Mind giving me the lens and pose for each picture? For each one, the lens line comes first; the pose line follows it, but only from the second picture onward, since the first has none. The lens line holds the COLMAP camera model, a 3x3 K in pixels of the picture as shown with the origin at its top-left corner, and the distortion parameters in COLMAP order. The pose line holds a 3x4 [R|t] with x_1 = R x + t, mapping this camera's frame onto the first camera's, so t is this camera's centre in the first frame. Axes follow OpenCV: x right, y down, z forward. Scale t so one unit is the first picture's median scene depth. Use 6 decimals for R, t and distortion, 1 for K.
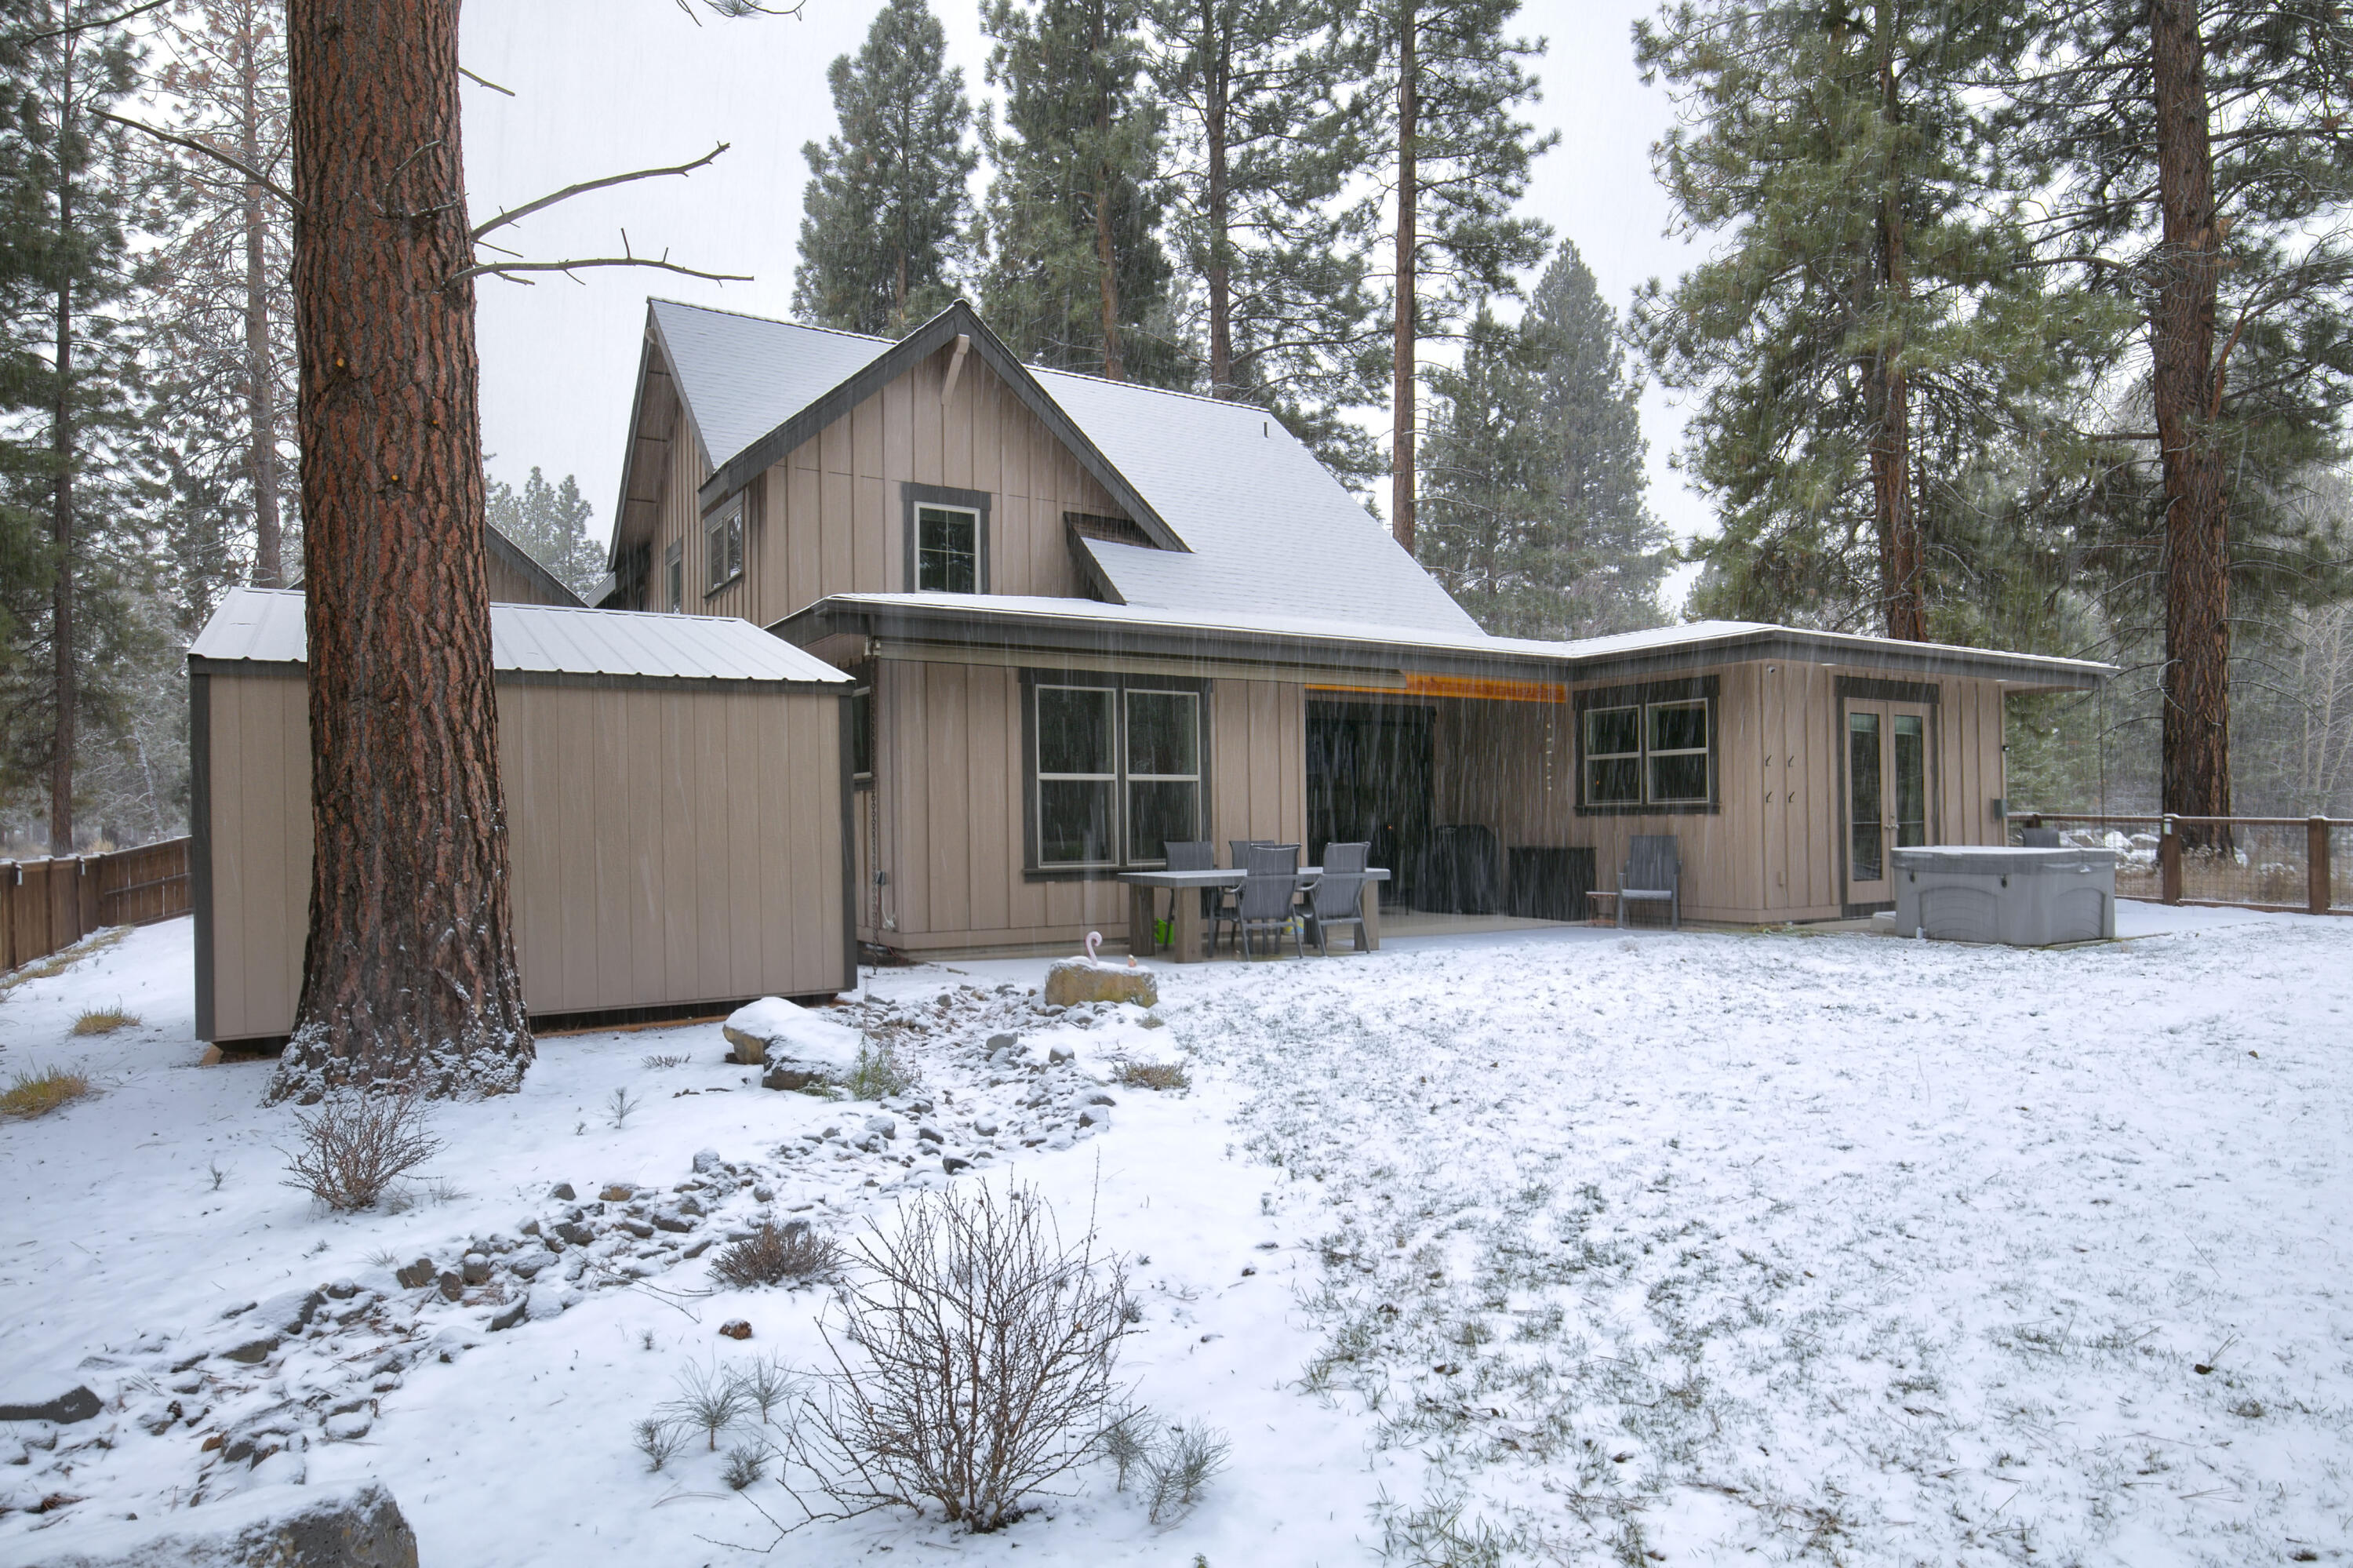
lens RADIAL K [[1309.9, 0, 1224.1], [0, 1309.9, 814.7], [0, 0, 1]] dist [0.035856, -0.018476]
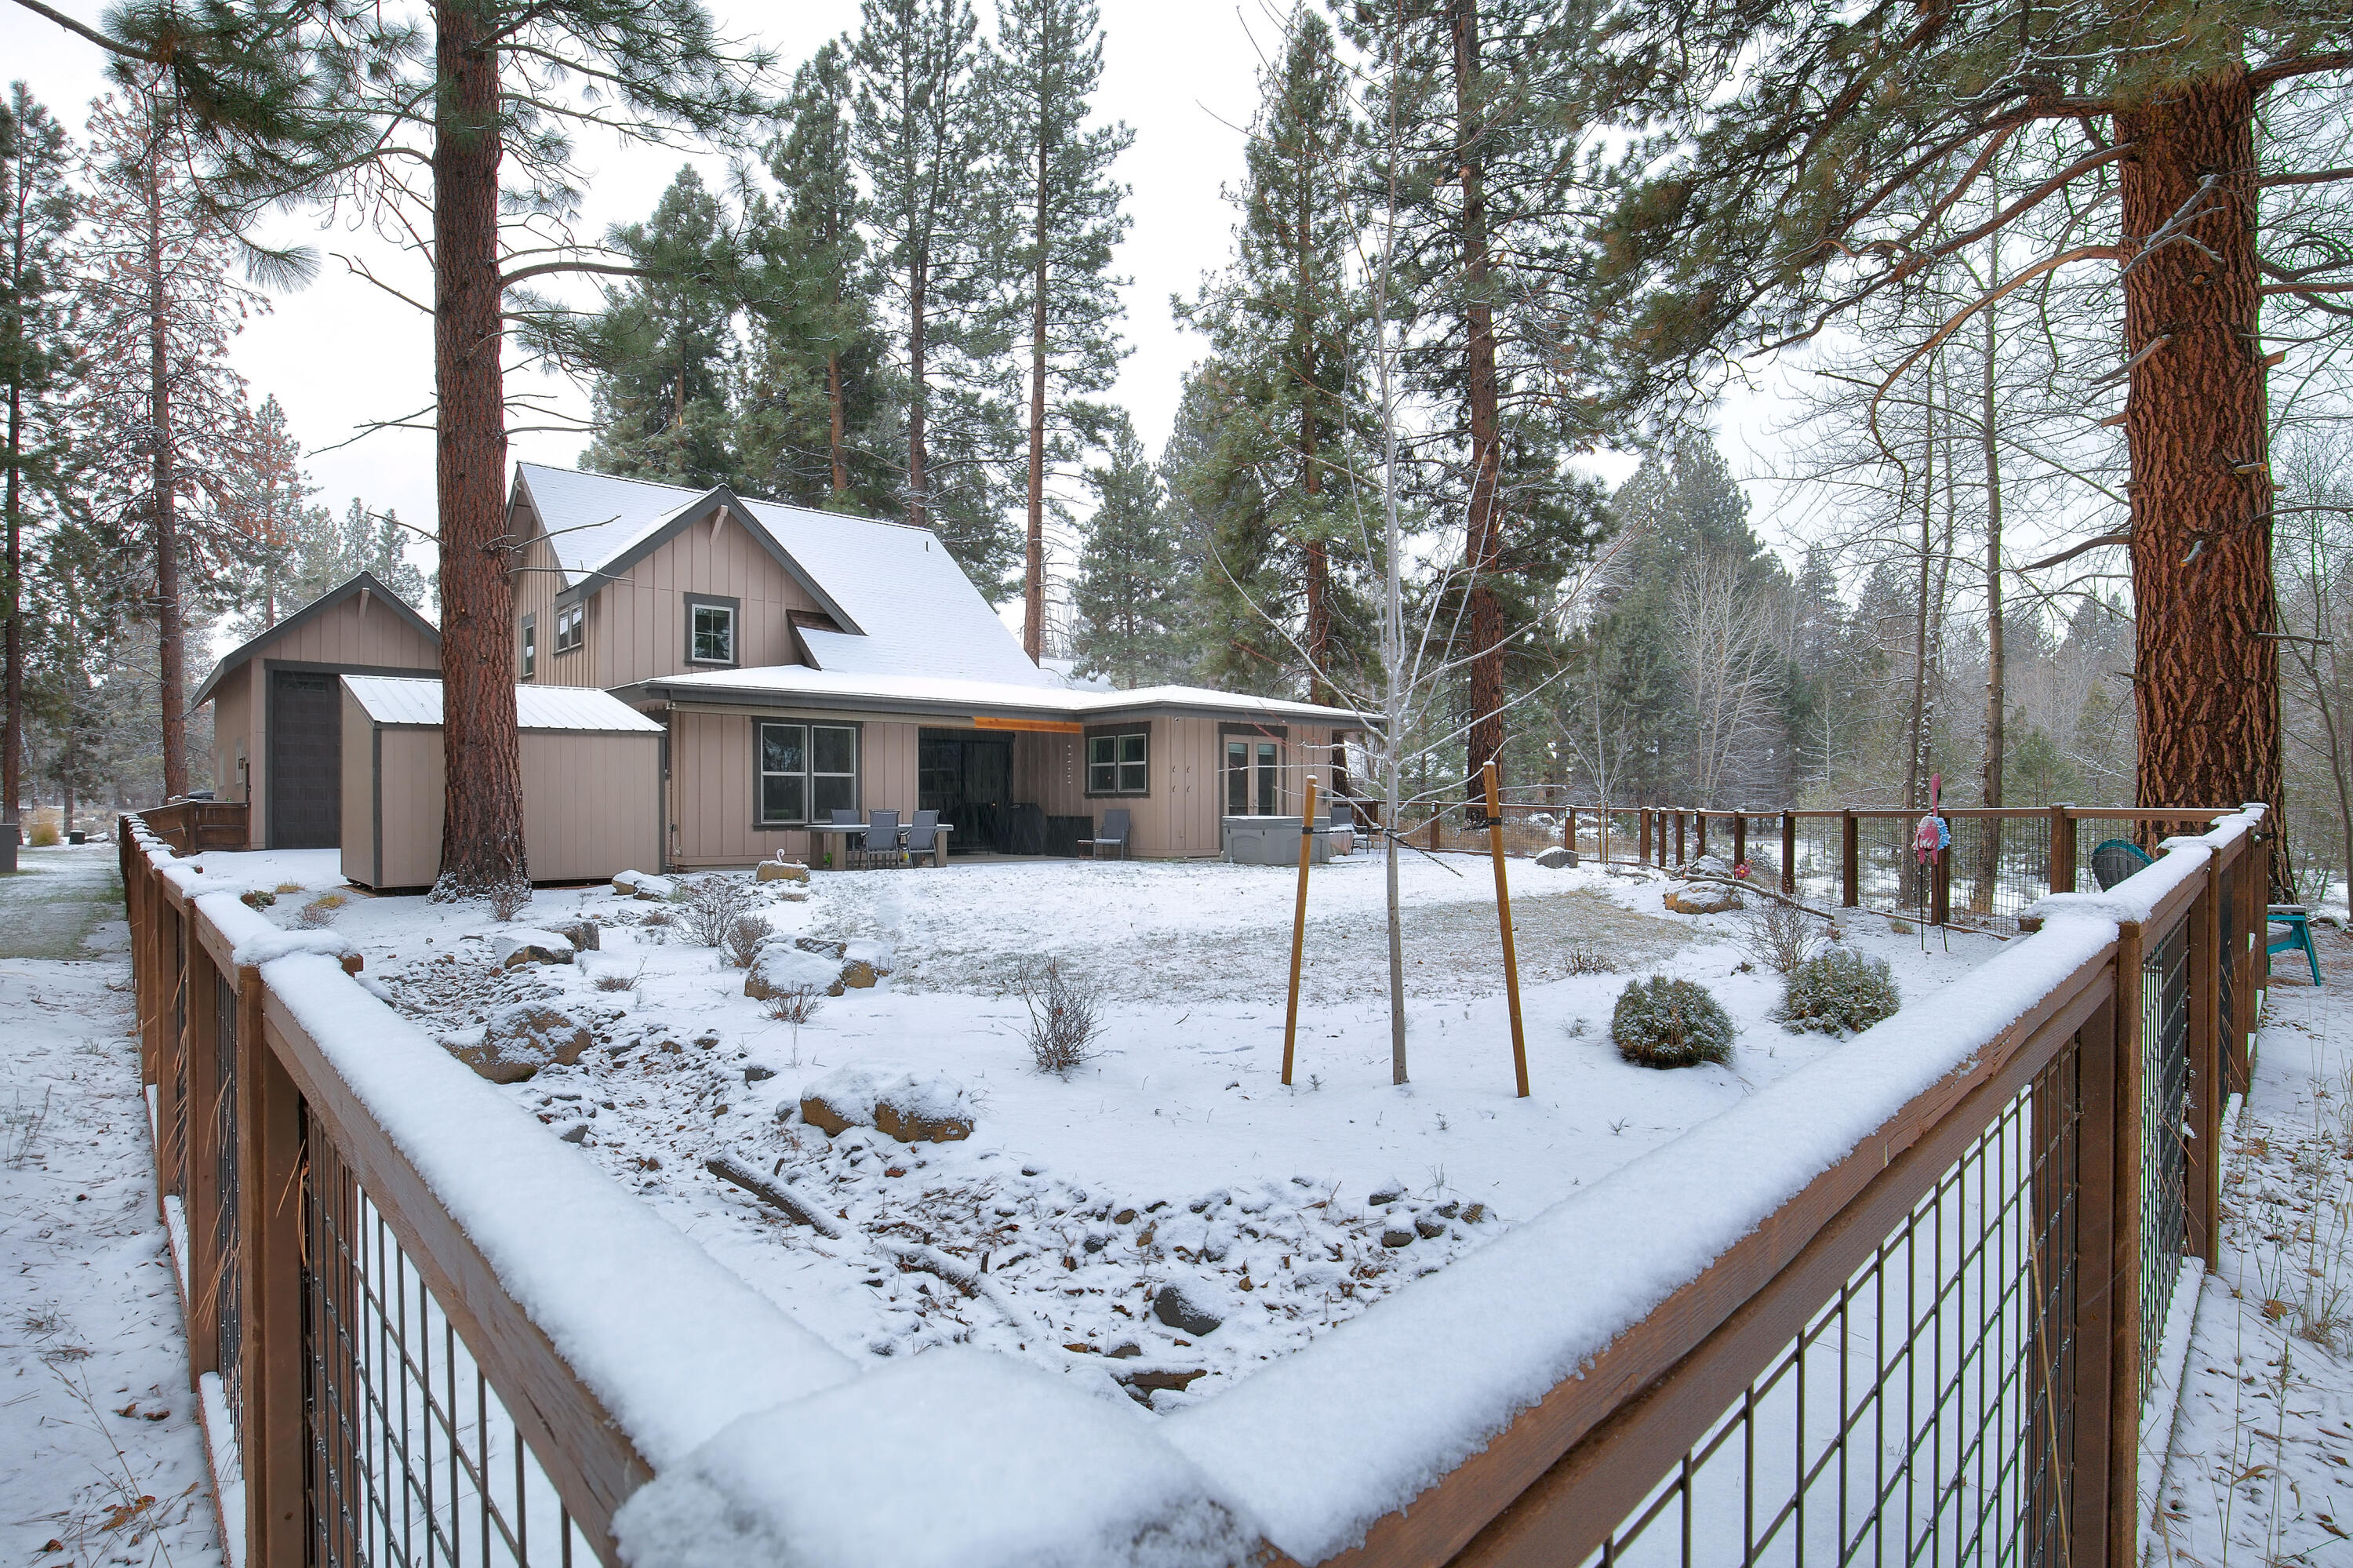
lens RADIAL K [[1180.4, 0, 1117.0], [0, 1180.4, 792.8], [0, 0, 1]] dist [-0.002473, 0.000313]
pose [[0.992067, 0.011101, 0.125221, 0.107907], [-0.010647, 0.999934, -0.004292, -0.000098], [-0.125261, 0.002924, 0.992120, -0.521377]]
